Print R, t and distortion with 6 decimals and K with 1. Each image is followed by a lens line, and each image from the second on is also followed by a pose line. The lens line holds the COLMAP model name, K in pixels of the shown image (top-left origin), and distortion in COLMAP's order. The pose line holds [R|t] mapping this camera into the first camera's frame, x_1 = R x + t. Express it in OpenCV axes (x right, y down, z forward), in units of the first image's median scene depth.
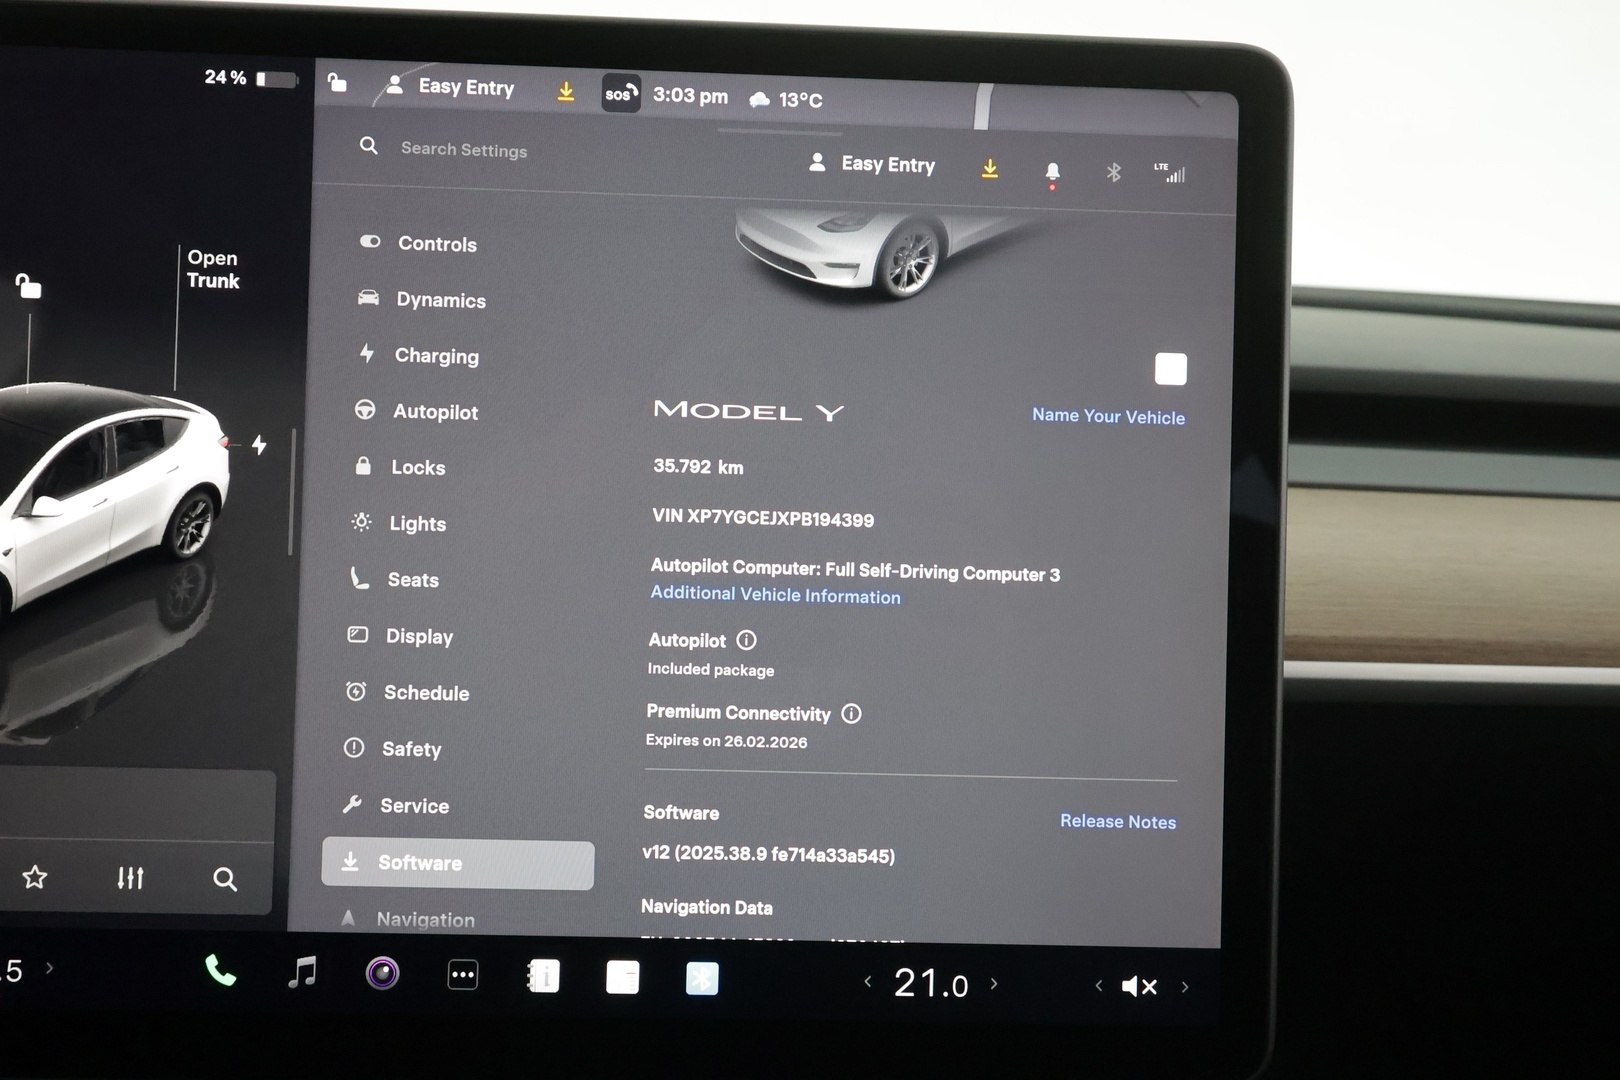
lens RADIAL K [[1231.1, 0, 856.4], [0, 1231.1, 543.4], [0, 0, 1]] dist [0.001728, 0.000568]
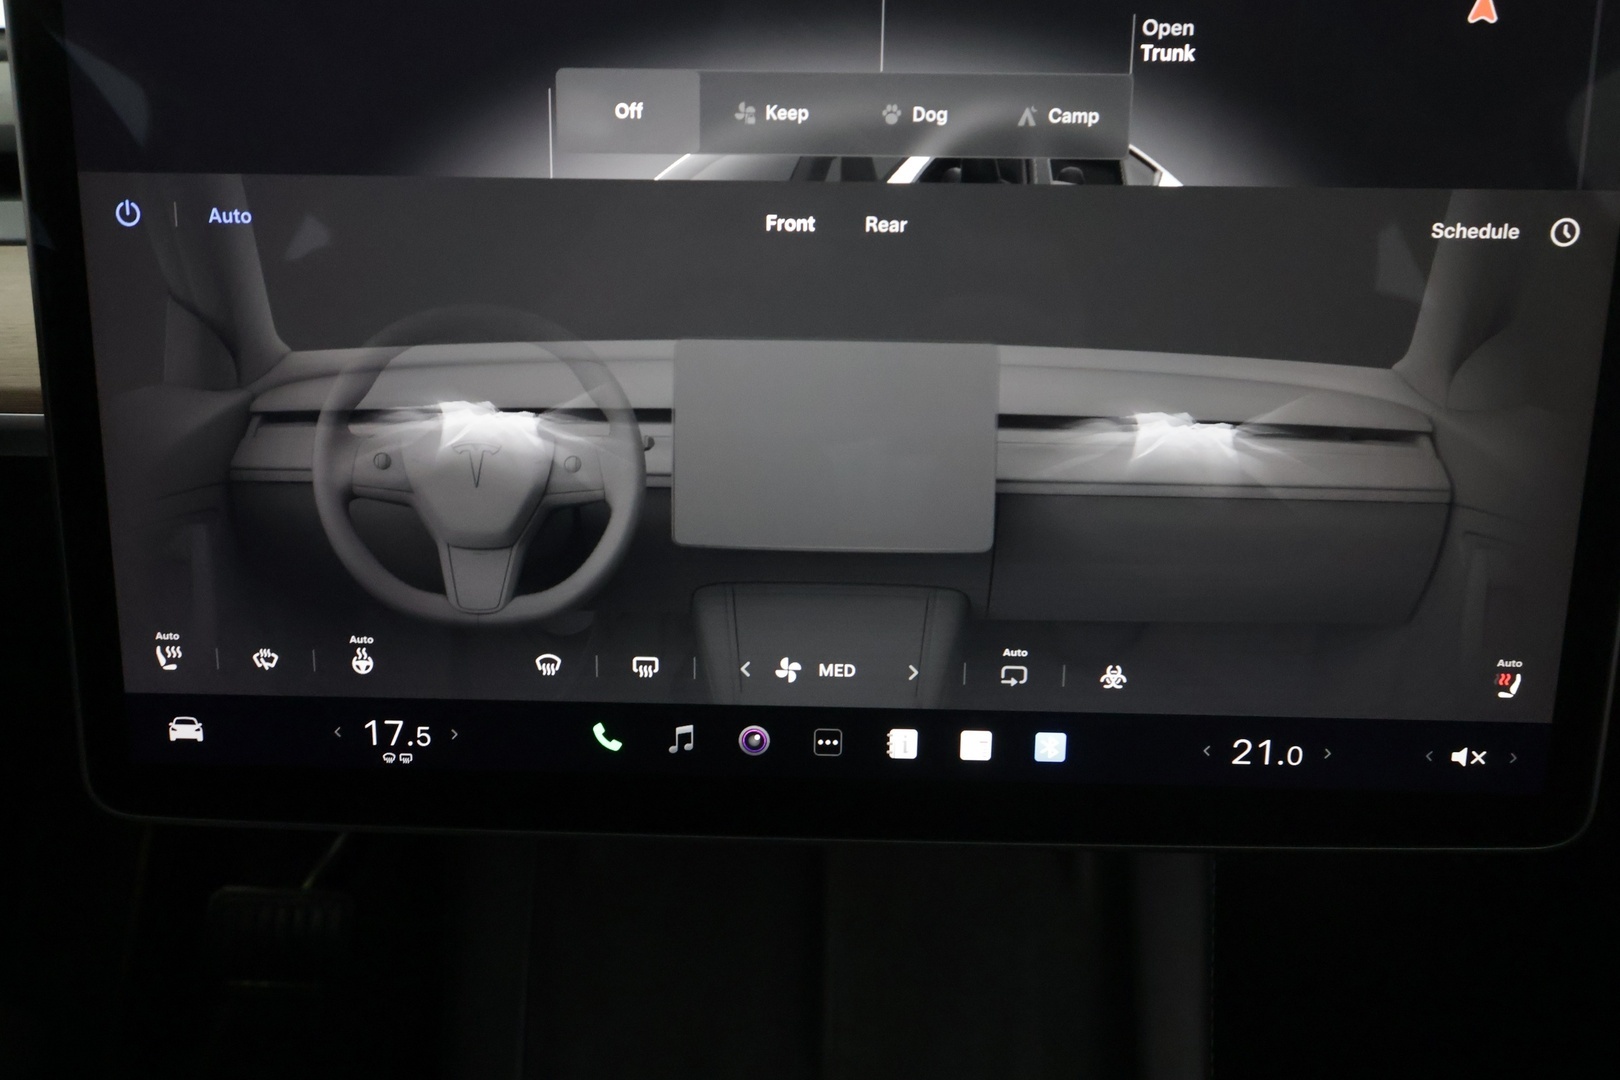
lens RADIAL K [[1235.2, 0, 784.8], [0, 1235.2, 601.8], [0, 0, 1]] dist [0.002440, 0.001367]
pose [[0.998549, -0.000030, -0.053849, -0.298386], [0.011671, 0.976351, 0.215877, -0.005436], [0.052569, -0.216192, 0.974935, -0.033979]]
